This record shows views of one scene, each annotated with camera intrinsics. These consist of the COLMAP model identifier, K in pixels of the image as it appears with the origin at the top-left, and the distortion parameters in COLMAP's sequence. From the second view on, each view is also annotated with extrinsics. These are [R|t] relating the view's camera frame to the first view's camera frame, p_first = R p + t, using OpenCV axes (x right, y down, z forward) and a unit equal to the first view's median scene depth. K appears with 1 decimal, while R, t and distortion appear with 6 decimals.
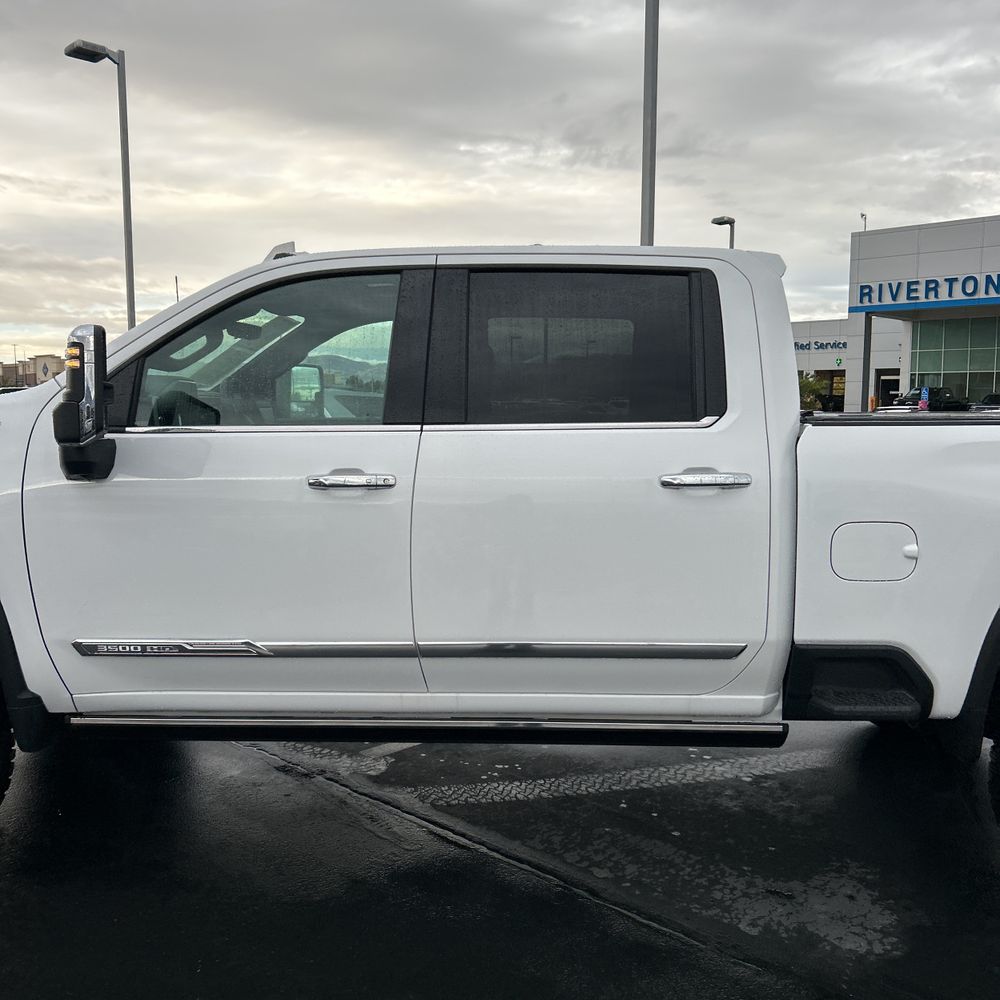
lens RADIAL K [[1029.0, 0, 484.2], [0, 1029.0, 499.8], [0, 0, 1]] dist [0.064078, -0.099336]
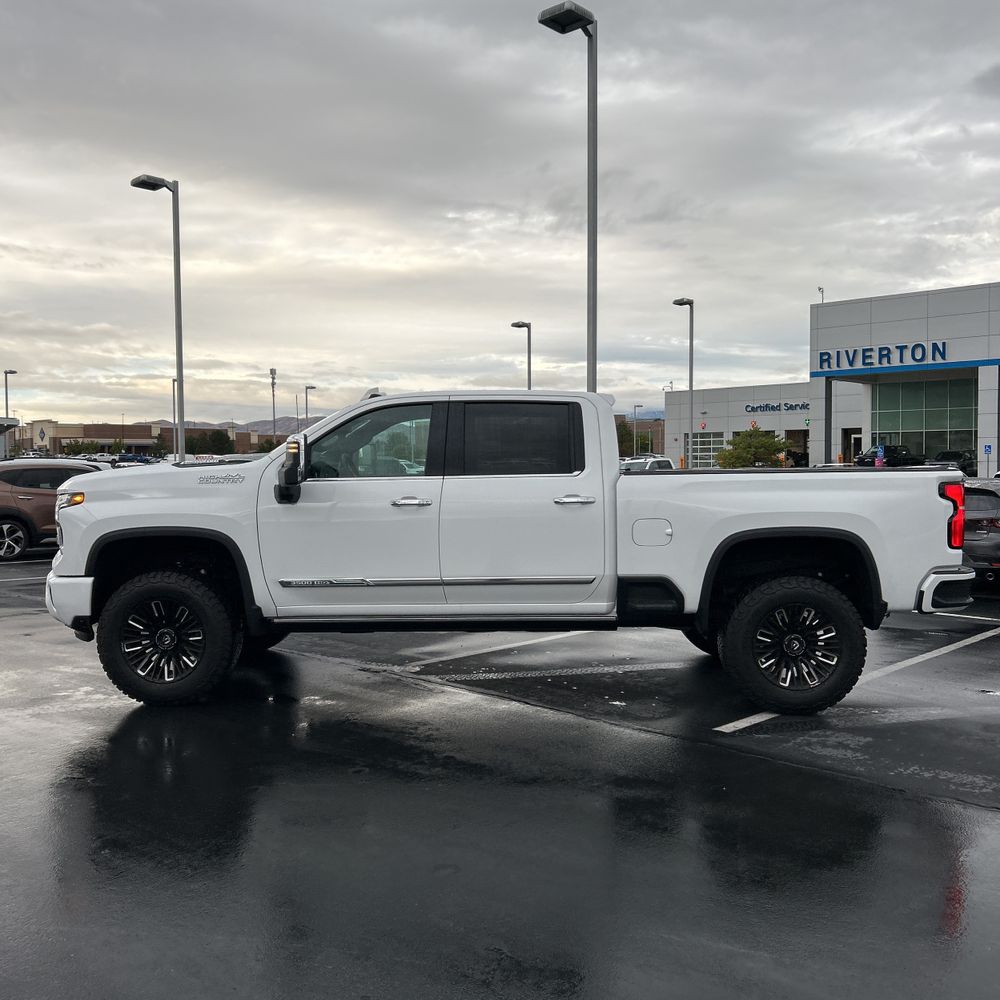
lens RADIAL K [[1029.0, 0, 484.2], [0, 1029.0, 499.8], [0, 0, 1]] dist [0.064078, -0.099336]
pose [[0.999917, -0.008757, 0.009408, 0.000553], [0.009283, 0.998304, -0.057480, 0.018535], [-0.008889, 0.057562, 0.998302, -0.209357]]
